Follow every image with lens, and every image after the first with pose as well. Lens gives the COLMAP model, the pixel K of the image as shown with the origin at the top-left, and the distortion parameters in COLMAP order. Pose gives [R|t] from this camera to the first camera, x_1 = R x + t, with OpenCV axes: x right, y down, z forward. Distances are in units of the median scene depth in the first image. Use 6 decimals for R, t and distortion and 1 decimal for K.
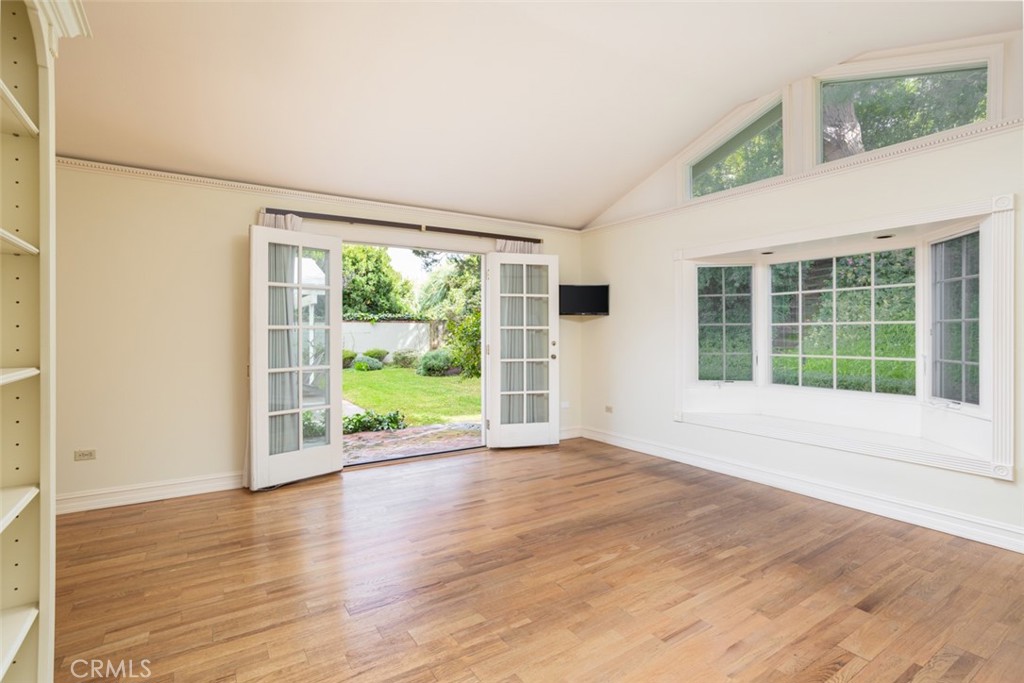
lens RADIAL K [[492.5, 0, 511.7], [0, 492.5, 336.0], [0, 0, 1]] dist [-0.036958, 0.014357]
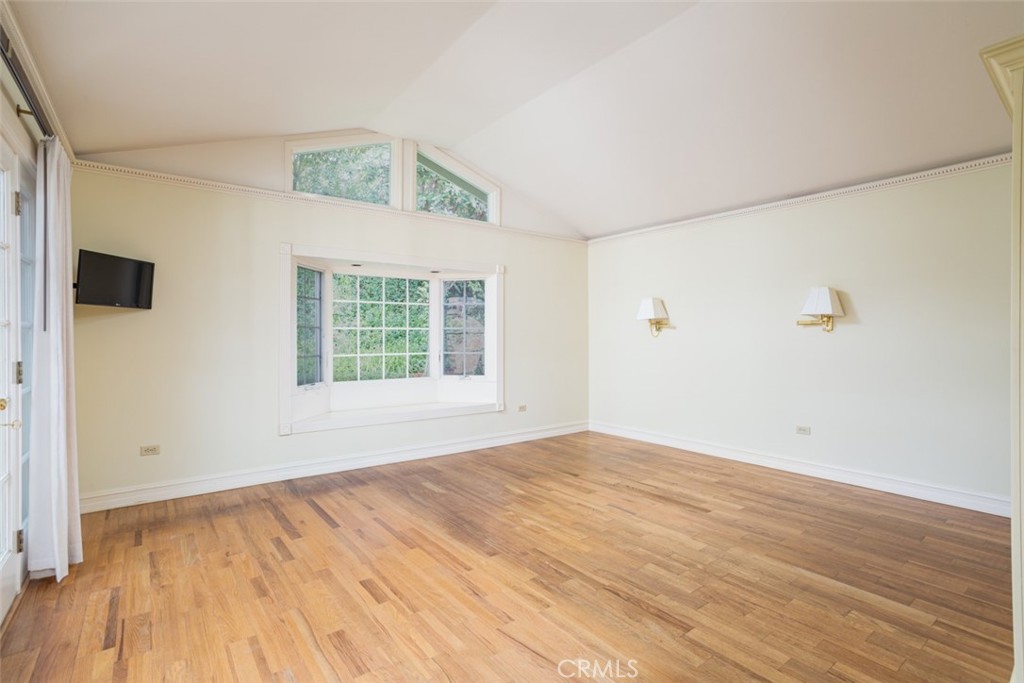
lens RADIAL K [[492.5, 0, 508.4], [0, 492.5, 338.4], [0, 0, 1]] dist [-0.036958, 0.014357]
pose [[-0.070818, -0.003384, 0.997483, -0.885187], [0.008042, 0.999960, 0.003963, -0.005035], [-0.997457, 0.008302, -0.070788, 0.999739]]
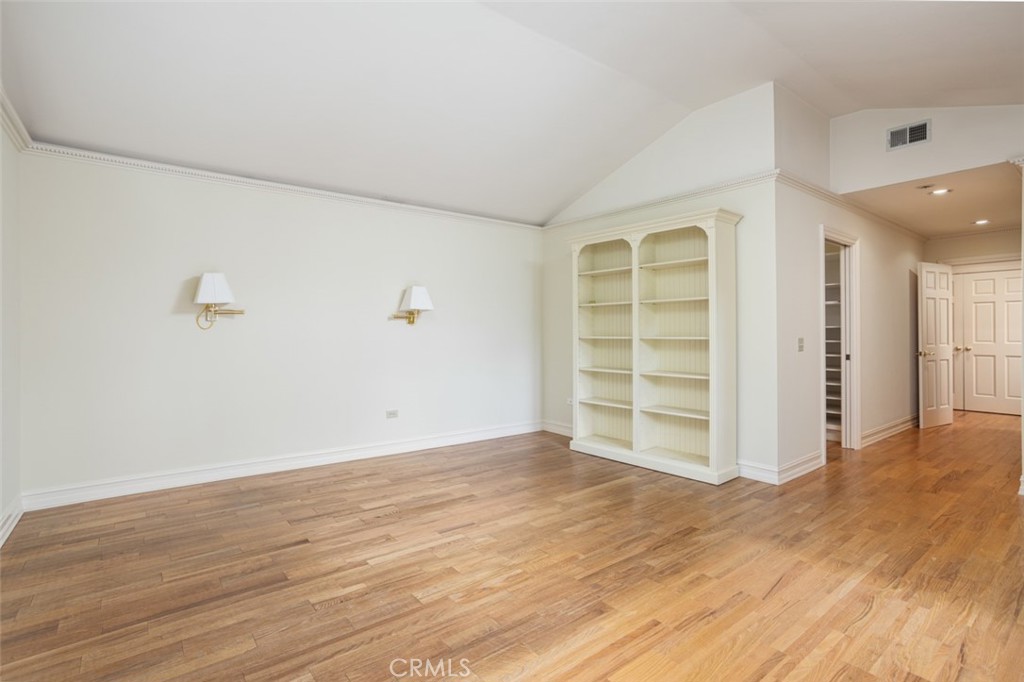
lens RADIAL K [[492.5, 0, 510.3], [0, 492.5, 333.9], [0, 0, 1]] dist [-0.036958, 0.014357]
pose [[-0.996473, 0.004916, -0.083770, 0.209159], [0.004587, 0.999981, 0.004122, 0.011011], [0.083789, 0.003723, -0.996477, 1.636677]]
